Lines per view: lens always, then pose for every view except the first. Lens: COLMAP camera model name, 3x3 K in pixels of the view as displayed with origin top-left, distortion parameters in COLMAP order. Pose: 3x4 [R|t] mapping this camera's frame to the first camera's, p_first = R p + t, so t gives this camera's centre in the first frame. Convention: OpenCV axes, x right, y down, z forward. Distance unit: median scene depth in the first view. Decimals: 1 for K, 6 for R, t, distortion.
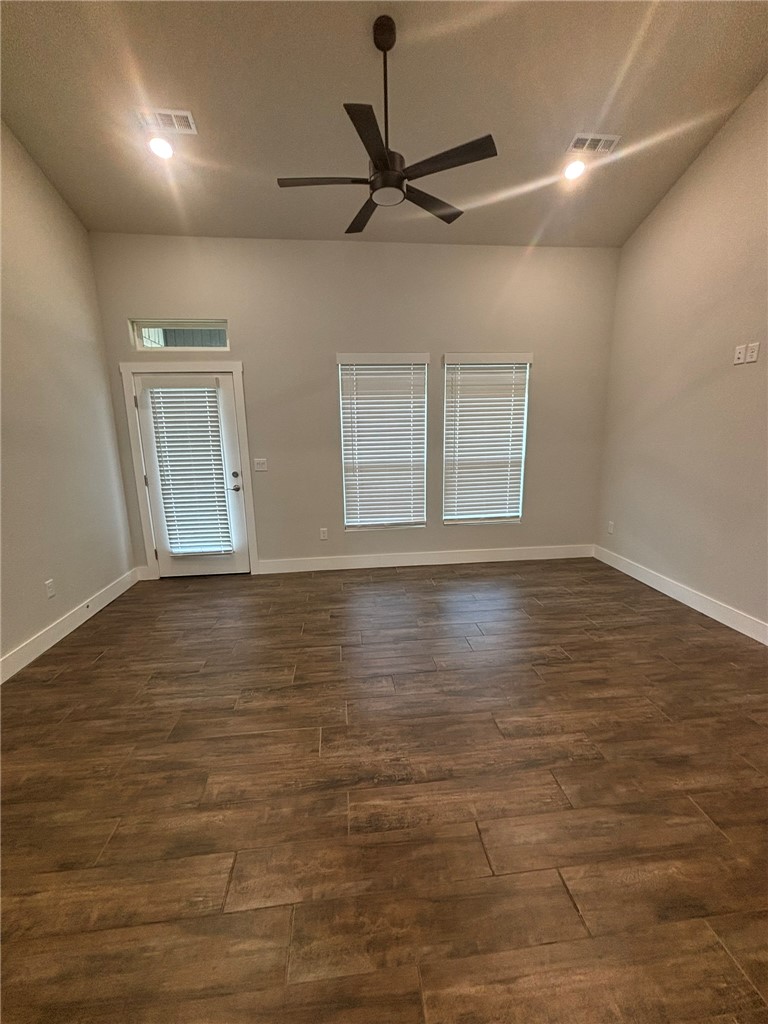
lens RADIAL K [[413.7, 0, 385.7], [0, 413.7, 508.8], [0, 0, 1]] dist [0.000969, 0.002407]
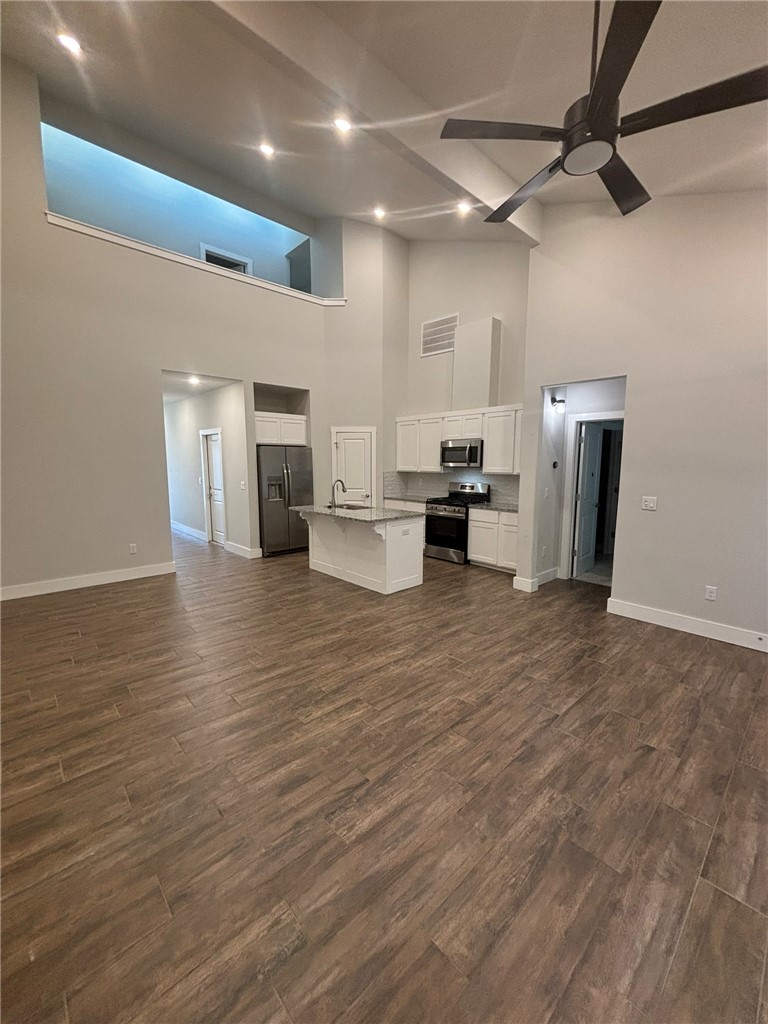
lens RADIAL K [[413.7, 0, 386.0], [0, 413.7, 509.8], [0, 0, 1]] dist [0.000969, 0.002407]
pose [[-0.802510, 0.087709, -0.590156, 0.846933], [-0.106192, 0.952345, 0.285941, -0.373225], [0.587112, 0.292141, -0.754953, 1.673101]]
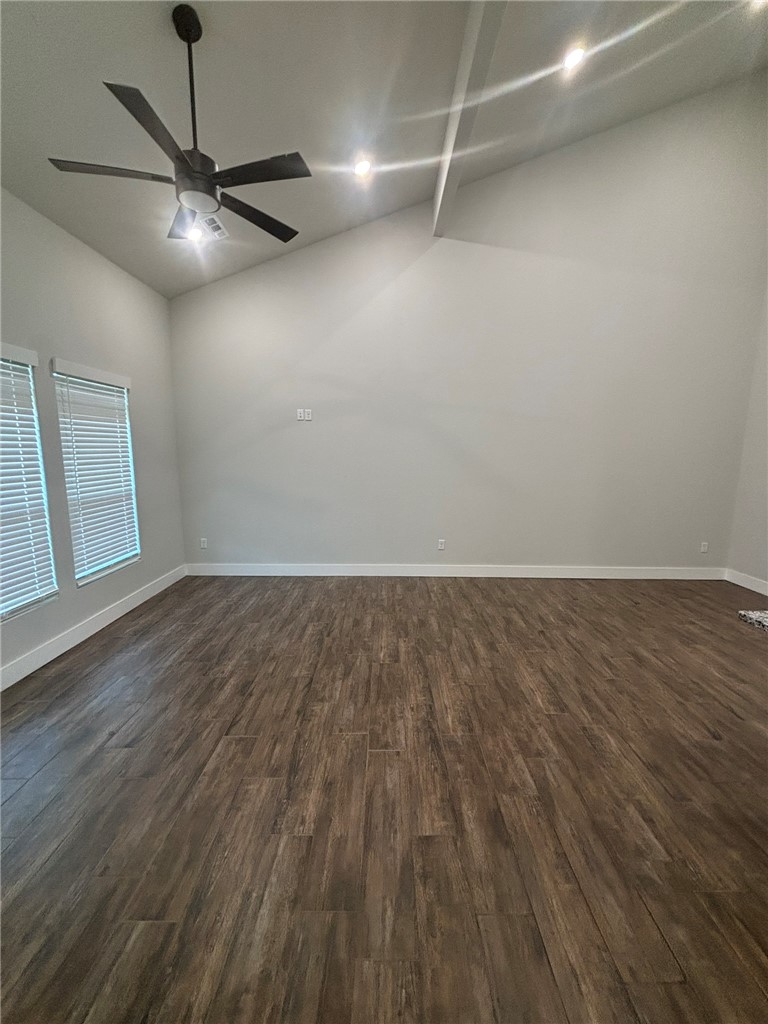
lens RADIAL K [[413.7, 0, 386.3], [0, 413.7, 508.4], [0, 0, 1]] dist [0.000969, 0.002407]
pose [[0.105225, -0.122303, 0.986899, -1.006054], [0.184443, 0.977590, 0.101484, -0.139463], [-0.977194, 0.171348, 0.125424, 0.671587]]
